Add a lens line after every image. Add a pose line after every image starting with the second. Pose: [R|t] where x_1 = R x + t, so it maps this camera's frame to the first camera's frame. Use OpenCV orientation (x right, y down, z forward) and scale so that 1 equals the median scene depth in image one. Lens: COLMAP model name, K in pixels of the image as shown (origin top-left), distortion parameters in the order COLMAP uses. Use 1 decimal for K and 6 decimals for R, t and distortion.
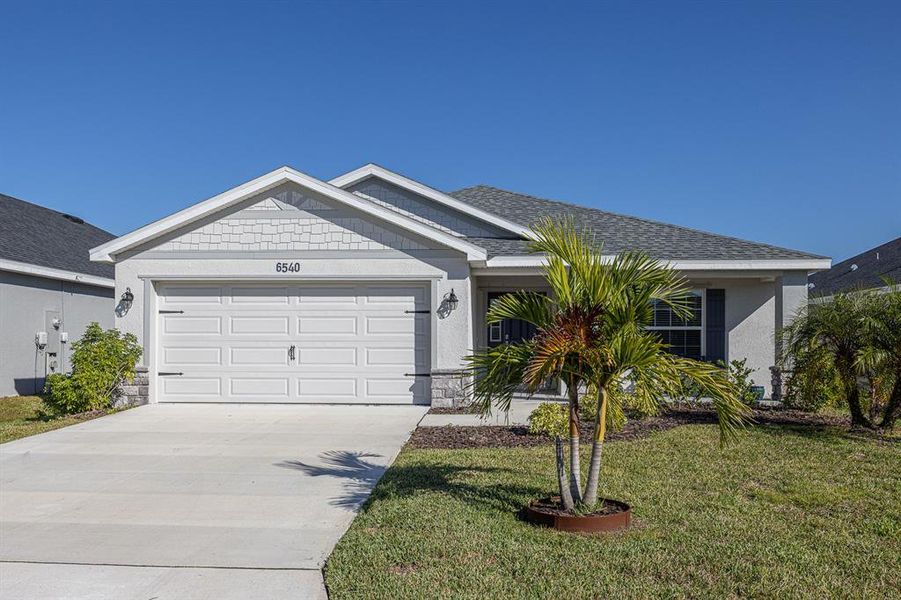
lens RADIAL K [[773.1, 0, 441.6], [0, 773.1, 349.3], [0, 0, 1]] dist [0.008567, -0.005673]
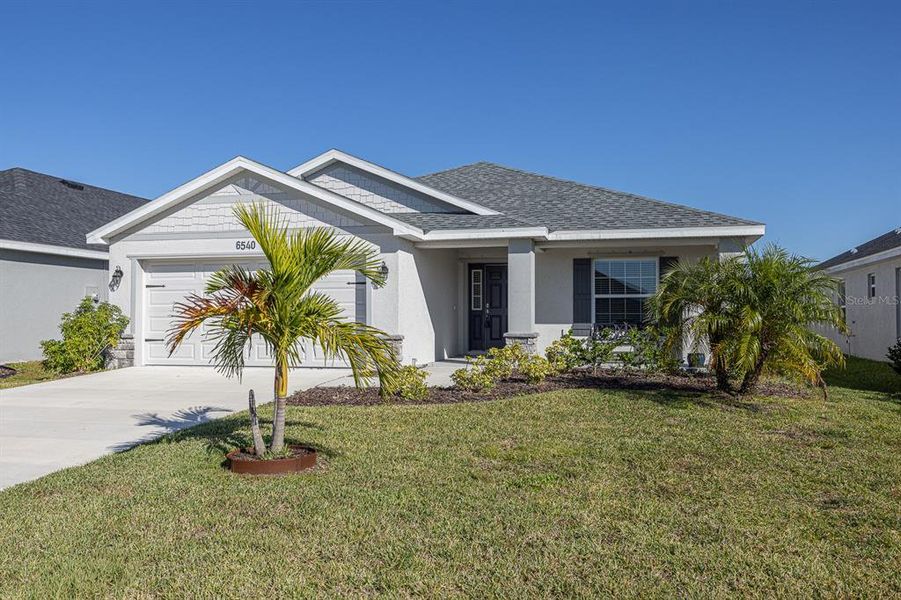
lens RADIAL K [[742.0, 0, 441.7], [0, 742.0, 302.2], [0, 0, 1]] dist [0.001550, 0.003485]
pose [[0.984324, -0.009103, -0.176135, 0.269609], [0.005131, 0.999722, -0.022996, 0.003189], [0.176295, 0.021732, 0.984097, -0.010500]]
